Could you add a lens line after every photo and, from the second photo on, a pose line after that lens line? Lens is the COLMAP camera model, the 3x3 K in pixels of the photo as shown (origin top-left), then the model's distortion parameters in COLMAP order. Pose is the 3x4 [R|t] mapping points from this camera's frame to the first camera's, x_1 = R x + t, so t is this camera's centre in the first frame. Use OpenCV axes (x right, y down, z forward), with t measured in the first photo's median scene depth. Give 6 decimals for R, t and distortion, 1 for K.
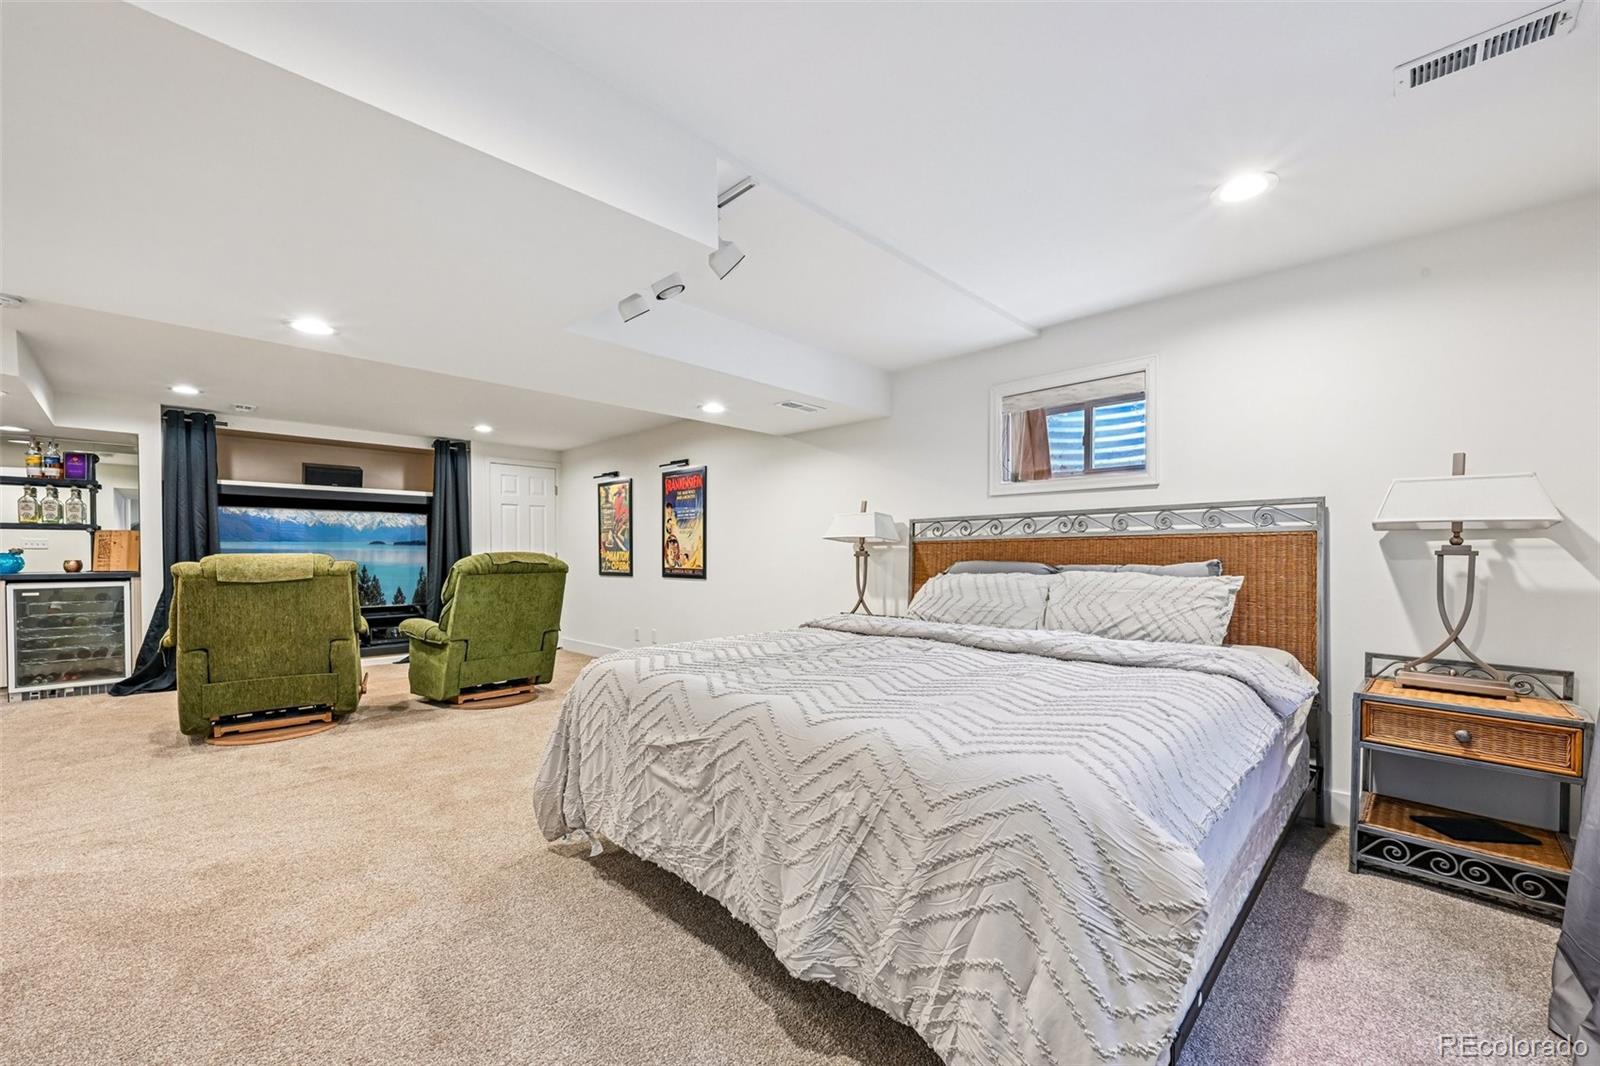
lens RADIAL K [[625.5, 0, 804.4], [0, 625.5, 556.2], [0, 0, 1]] dist [-0.000622, -0.000062]
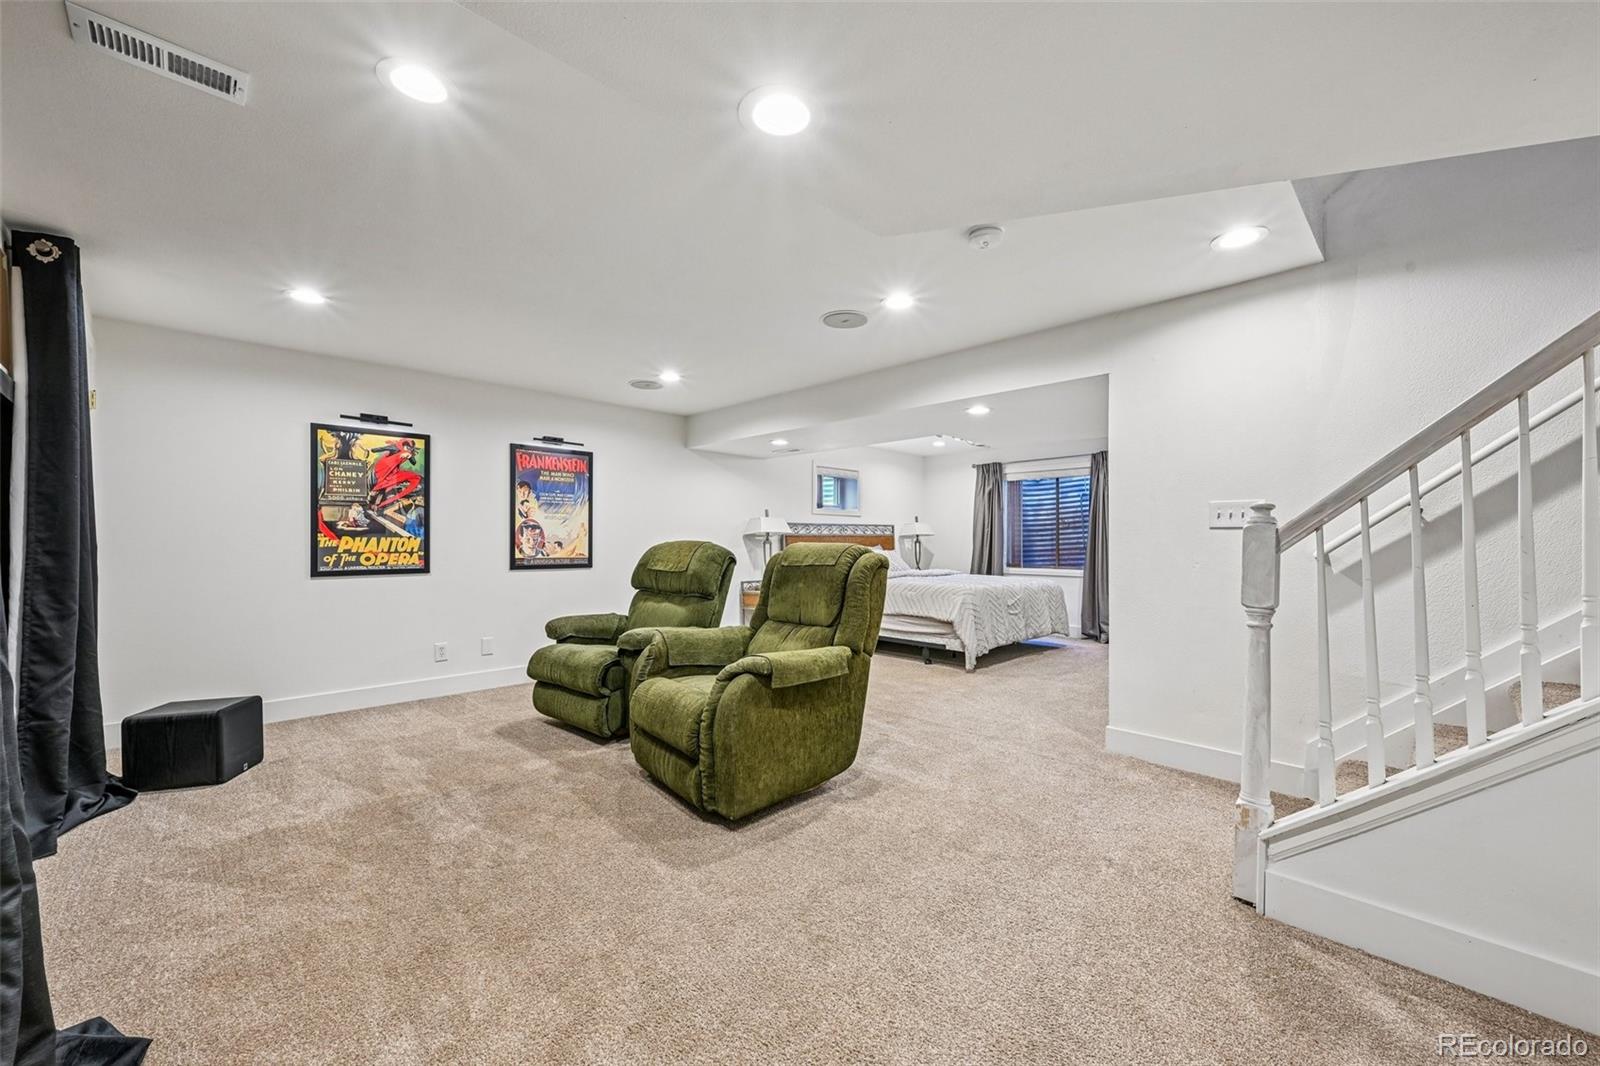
lens RADIAL K [[625.5, 0, 804.4], [0, 625.5, 556.2], [0, 0, 1]] dist [-0.000622, -0.000062]
pose [[0.032562, -0.015434, 0.999351, -1.056344], [0.006579, 0.999862, 0.015227, 0.005574], [-0.999448, 0.006079, 0.032659, 0.595600]]
